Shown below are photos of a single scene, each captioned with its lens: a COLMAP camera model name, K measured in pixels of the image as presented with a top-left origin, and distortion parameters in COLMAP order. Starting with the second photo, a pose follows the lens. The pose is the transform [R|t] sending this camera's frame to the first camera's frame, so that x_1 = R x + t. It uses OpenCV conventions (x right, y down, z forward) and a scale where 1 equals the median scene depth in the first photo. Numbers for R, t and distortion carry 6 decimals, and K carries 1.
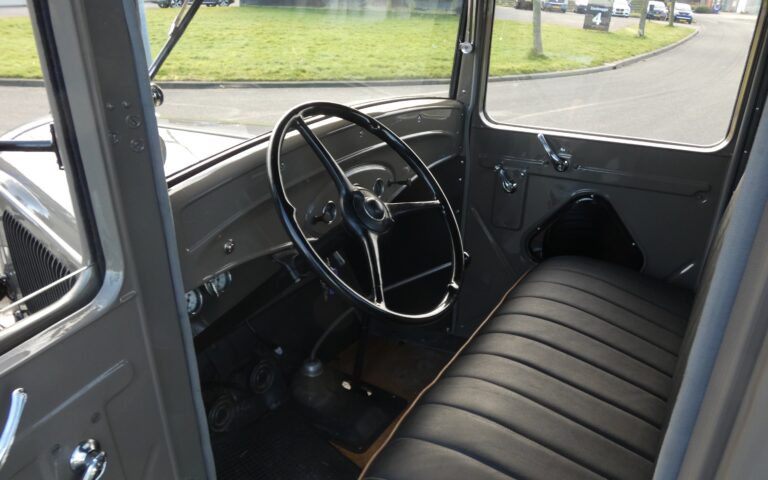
lens RADIAL K [[584.5, 0, 384.0], [0, 584.5, 240.0], [0, 0, 1]] dist [0.053290, -0.076038]
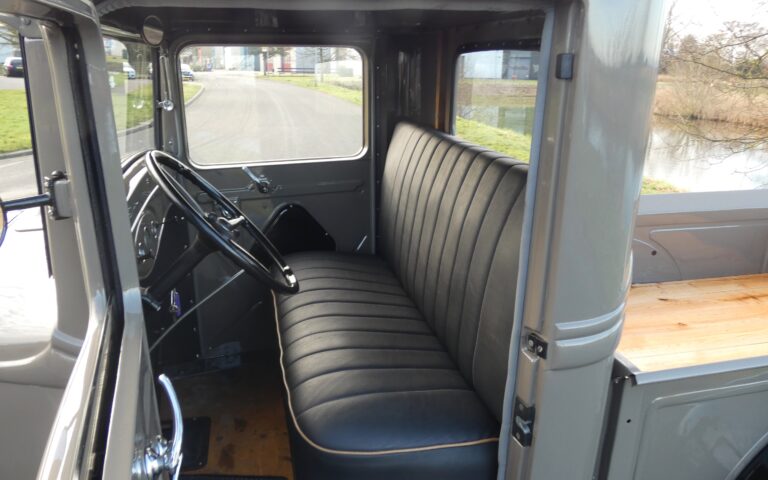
lens RADIAL K [[584.5, 0, 384.0], [0, 584.5, 240.0], [0, 0, 1]] dist [0.053290, -0.076038]
pose [[0.717457, -0.237226, 0.654965, -0.334121], [0.297288, 0.954576, 0.020091, 0.029198], [-0.629981, 0.180299, 0.755392, -0.095174]]
